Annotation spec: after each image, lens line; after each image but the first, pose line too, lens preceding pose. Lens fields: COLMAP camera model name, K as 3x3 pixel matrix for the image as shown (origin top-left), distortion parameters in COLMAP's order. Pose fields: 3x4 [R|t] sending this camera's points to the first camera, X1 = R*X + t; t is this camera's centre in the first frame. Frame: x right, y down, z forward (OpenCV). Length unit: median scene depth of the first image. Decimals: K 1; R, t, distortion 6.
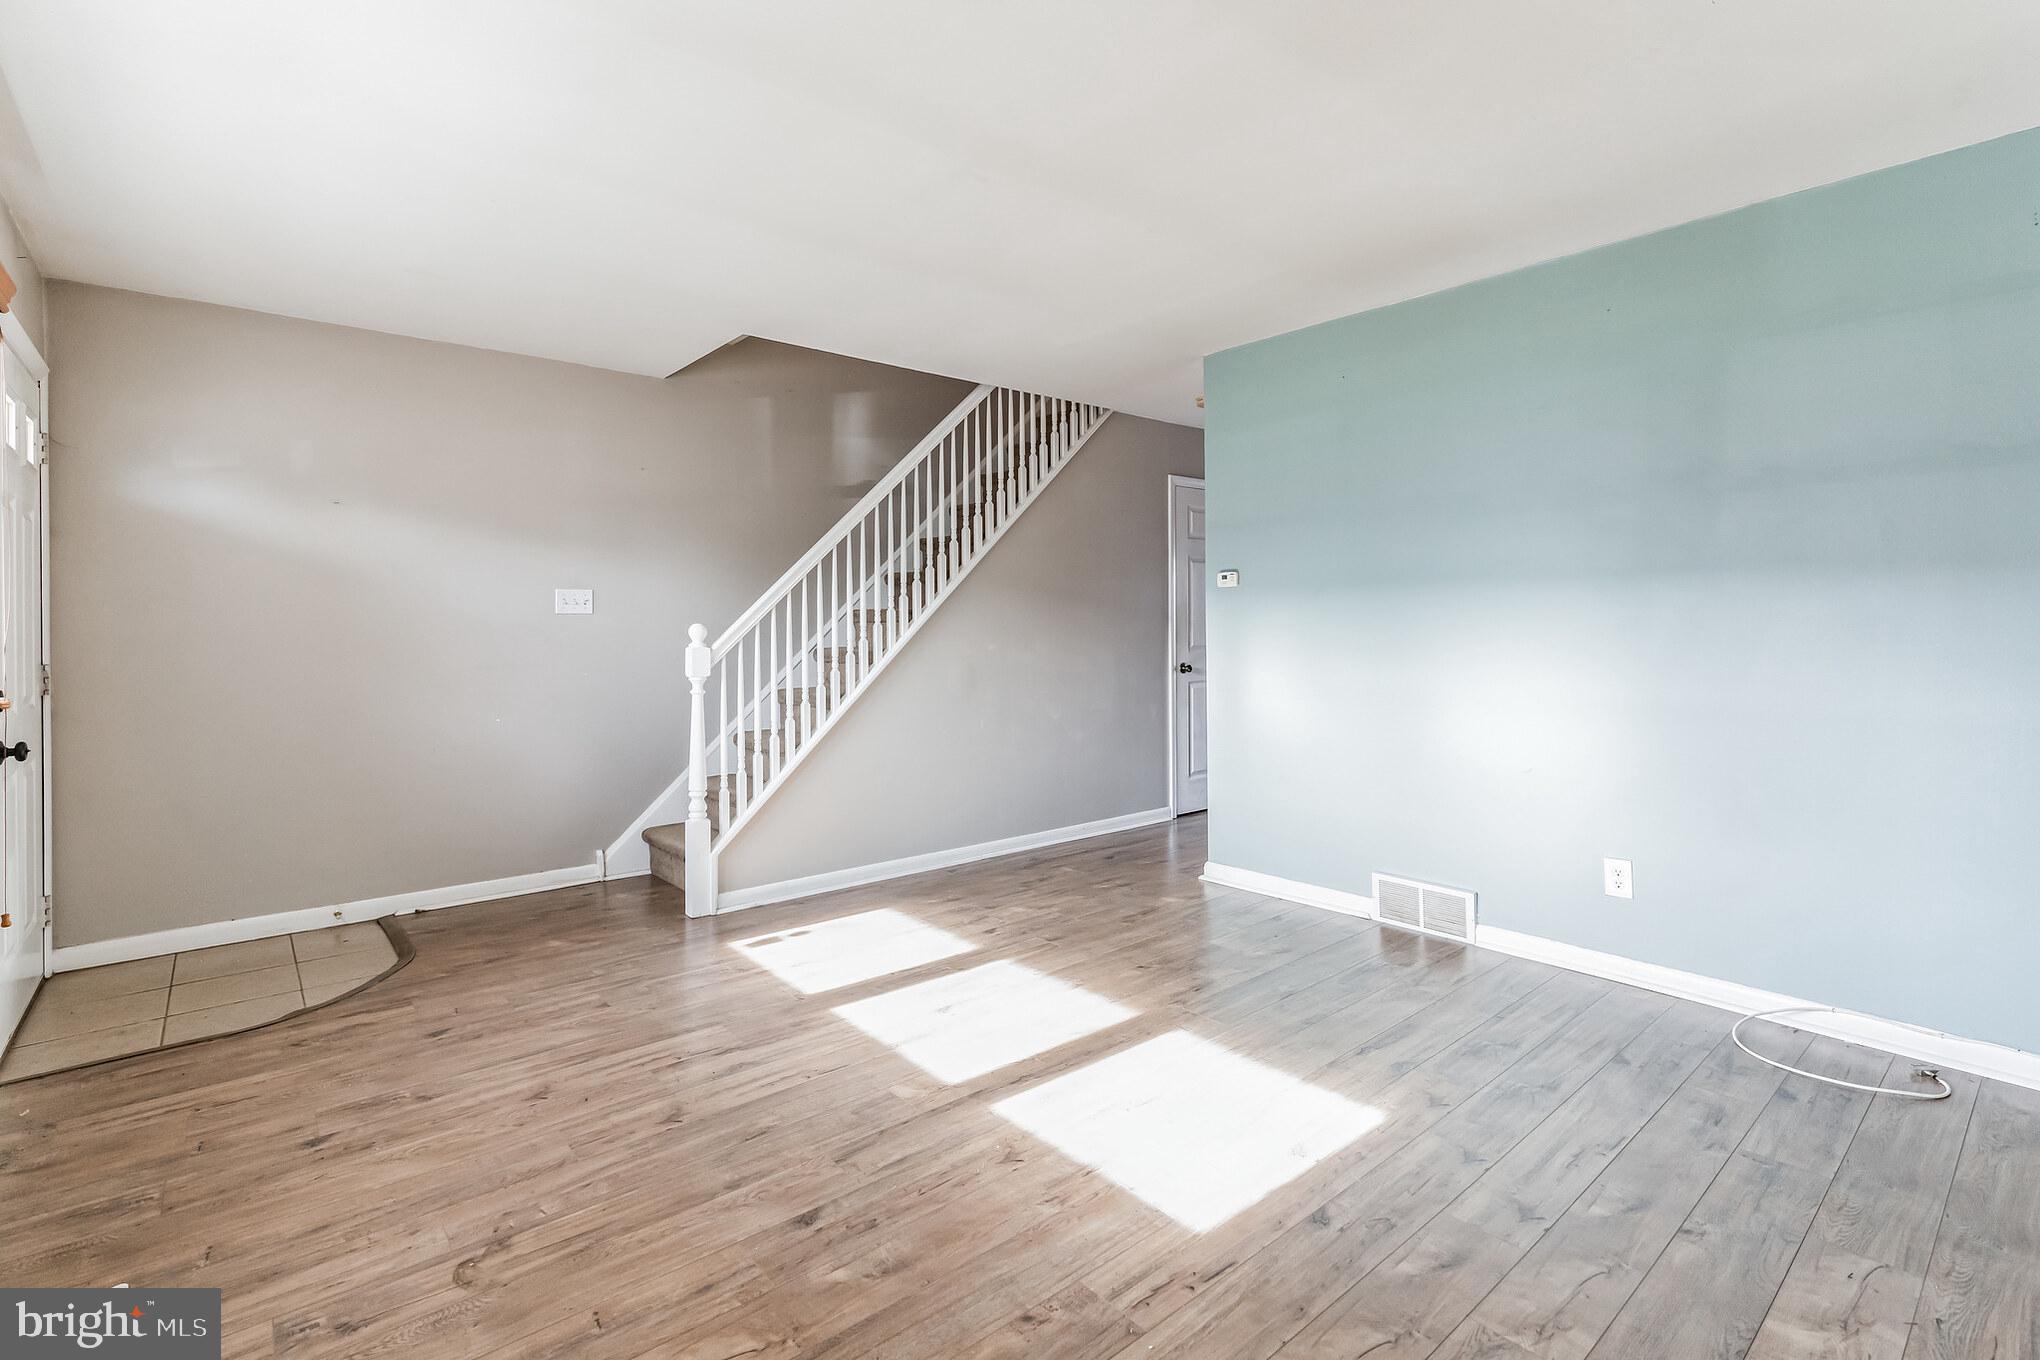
lens RADIAL K [[931.8, 0, 1032.1], [0, 931.8, 626.3], [0, 0, 1]] dist [-0.014582, 0.006268]
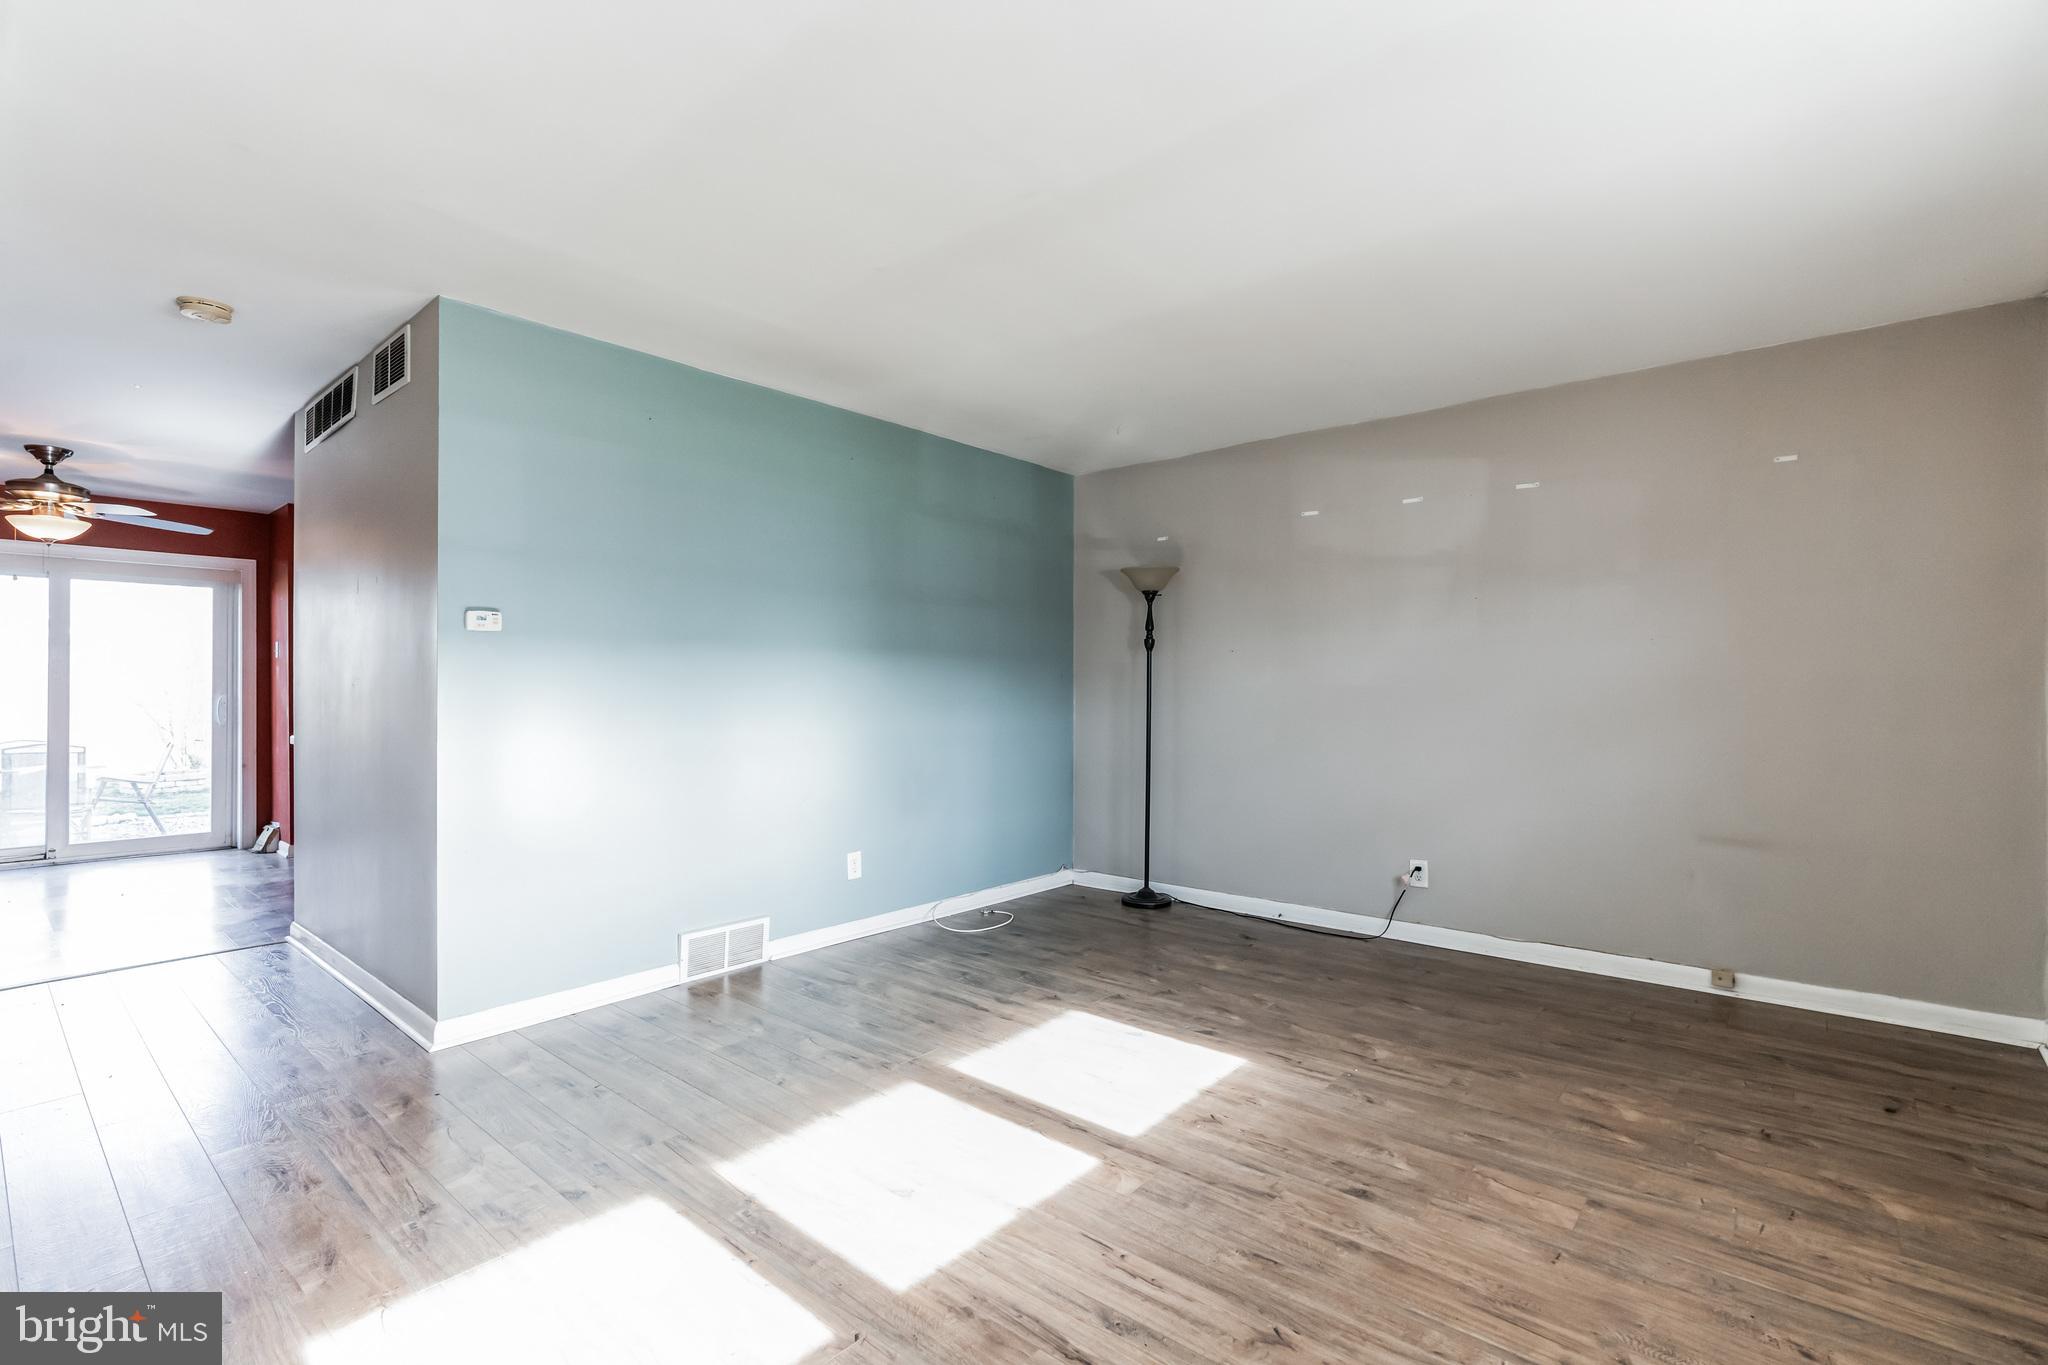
lens RADIAL K [[928.2, 0, 1025.2], [0, 928.2, 687.1], [0, 0, 1]] dist [-0.014235, 0.005980]
pose [[-0.148656, 0.004741, 0.988878, -0.915453], [0.001136, 0.999989, -0.004624, 0.009930], [-0.988888, 0.000436, -0.148660, 1.096604]]
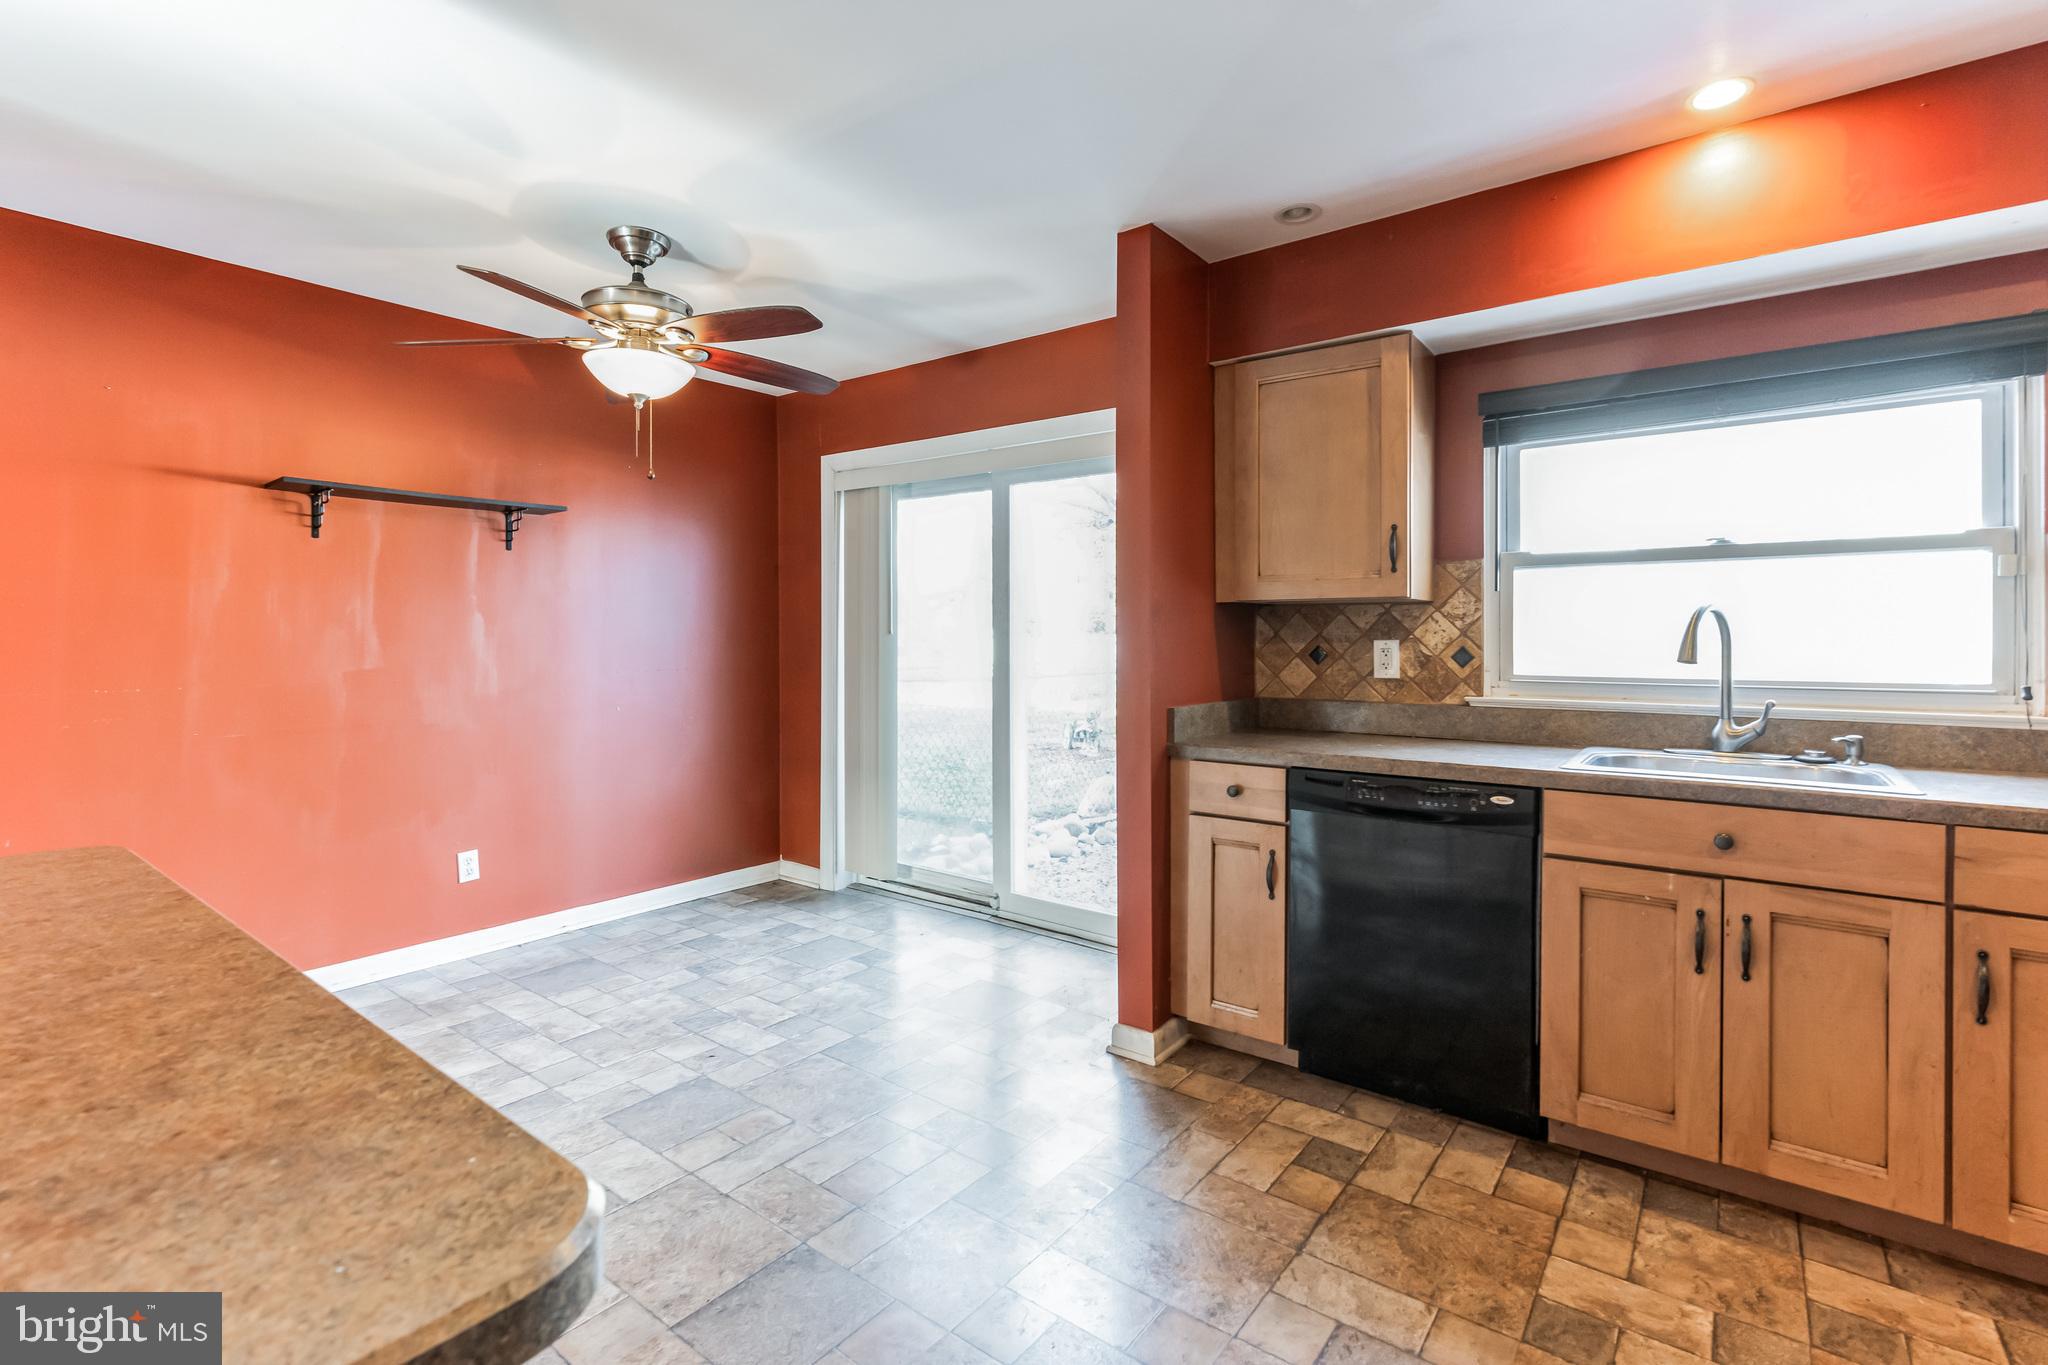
lens RADIAL K [[934.2, 0, 1023.1], [0, 934.2, 645.0], [0, 0, 1]] dist [-0.002520, 0.001282]
pose [[0.978199, 0.003864, 0.207631, -0.709067], [-0.005650, 0.999952, 0.008008, 0.006749], [-0.207591, -0.009007, 0.978174, 1.144017]]
